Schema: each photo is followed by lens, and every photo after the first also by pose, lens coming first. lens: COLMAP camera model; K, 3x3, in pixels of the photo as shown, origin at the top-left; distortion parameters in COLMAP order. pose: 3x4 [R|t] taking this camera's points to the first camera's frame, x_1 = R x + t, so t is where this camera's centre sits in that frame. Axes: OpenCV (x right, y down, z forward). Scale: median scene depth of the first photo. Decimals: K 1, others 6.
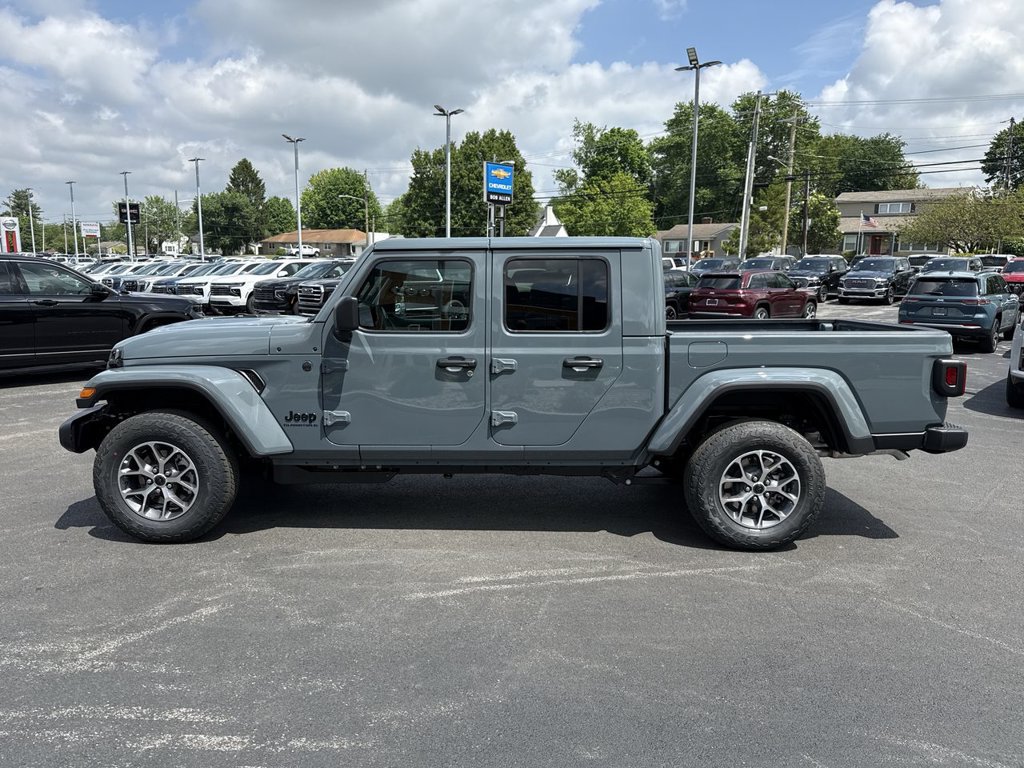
lens RADIAL K [[727.9, 0, 504.7], [0, 727.9, 382.2], [0, 0, 1]] dist [0.085580, -0.121461]
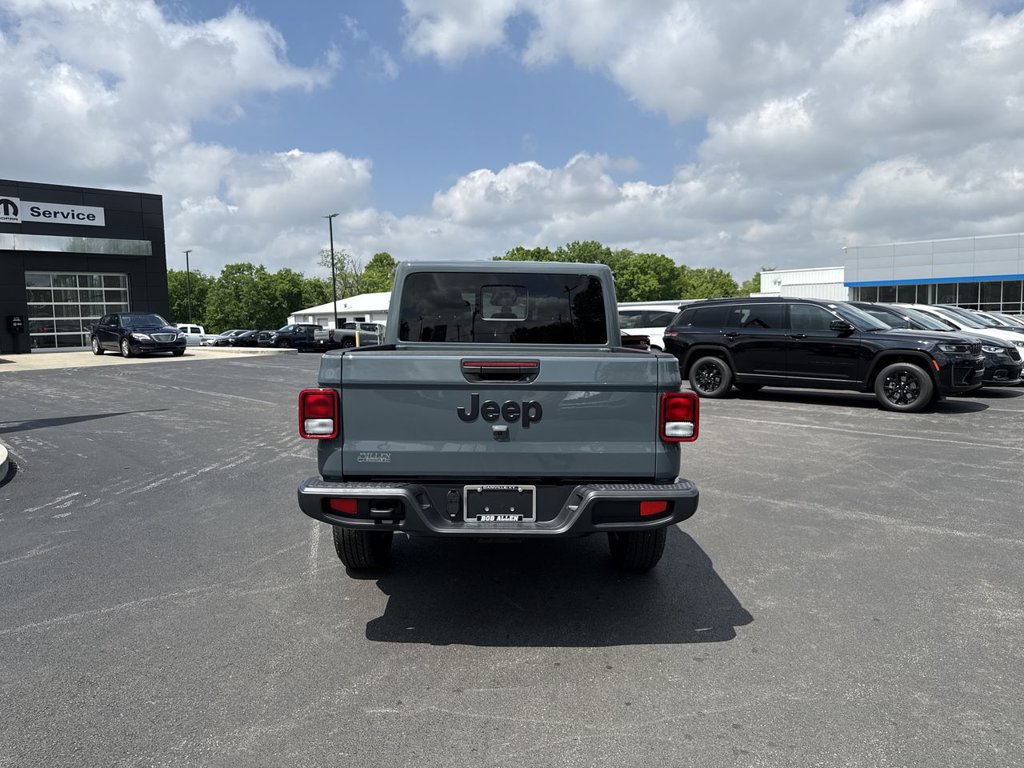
lens RADIAL K [[733.2, 0, 512.0], [0, 733.2, 384.0], [0, 0, 1]] dist [0.098821, -0.120041]
pose [[-0.013094, 0.075644, -0.997049, 1.269216], [-0.149103, 0.985838, 0.076752, -0.112096], [0.988735, 0.149668, -0.001630, 1.138611]]
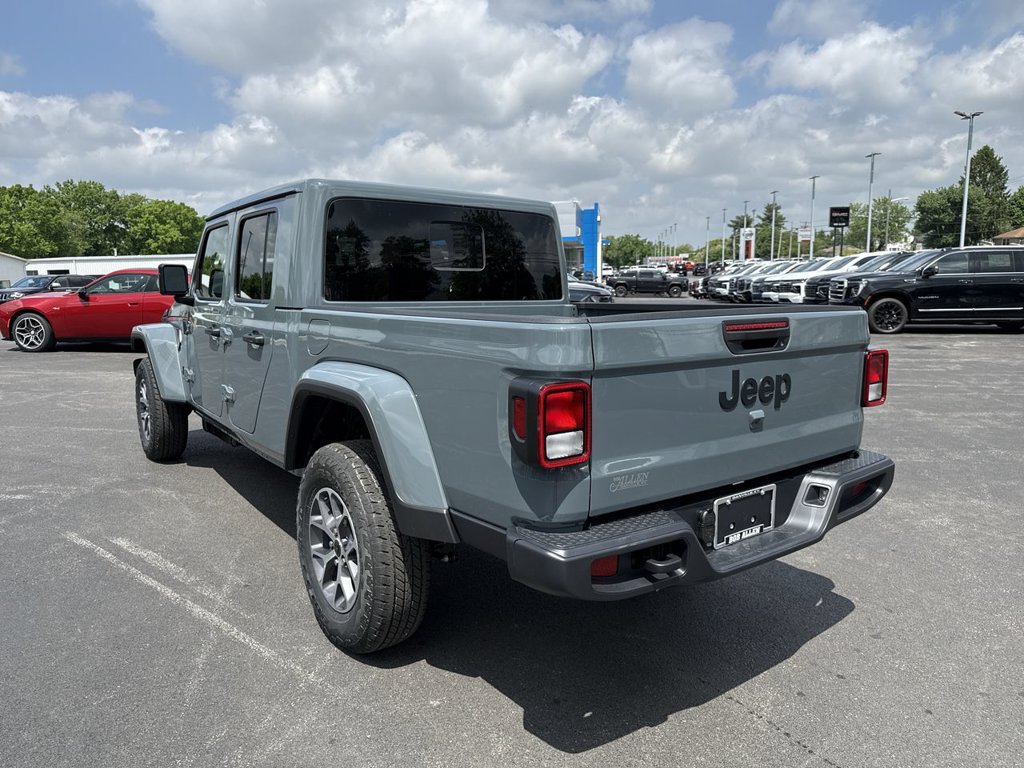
lens RADIAL K [[742.9, 0, 516.8], [0, 742.9, 385.1], [0, 0, 1]] dist [-0.004743, -0.004686]
pose [[0.584710, 0.107116, -0.804140, 0.896687], [-0.110724, 0.992506, 0.051698, -0.044426], [0.803651, 0.058809, 0.592188, 0.701284]]
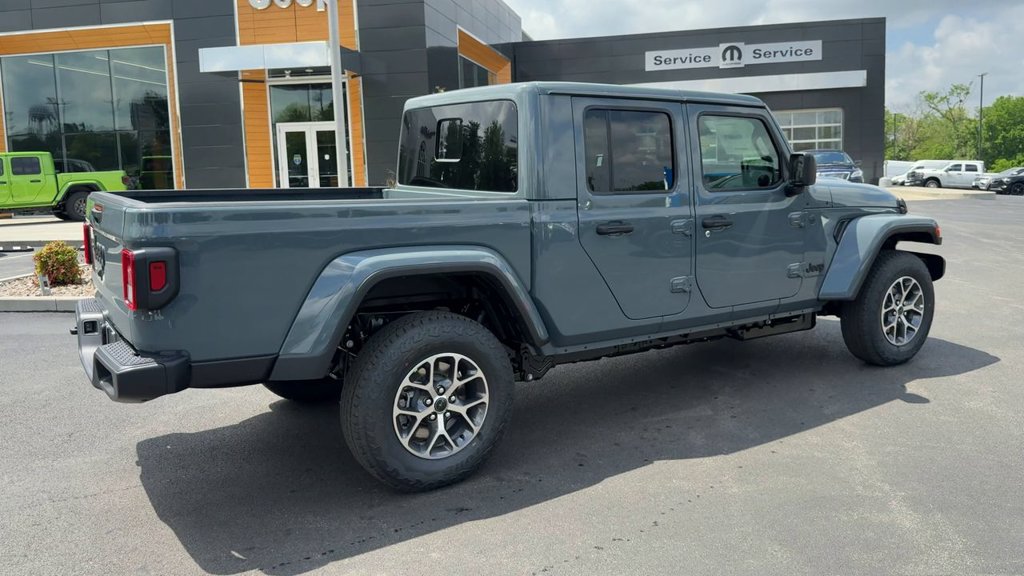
lens RADIAL K [[809.2, 0, 519.9], [0, 809.2, 257.8], [0, 0, 1]] dist [0.153124, -0.296228]
pose [[-0.850246, 0.061918, -0.522732, 0.657454], [-0.073854, 0.969203, 0.234929, -0.242208], [0.521179, 0.238353, -0.819488, 1.983963]]
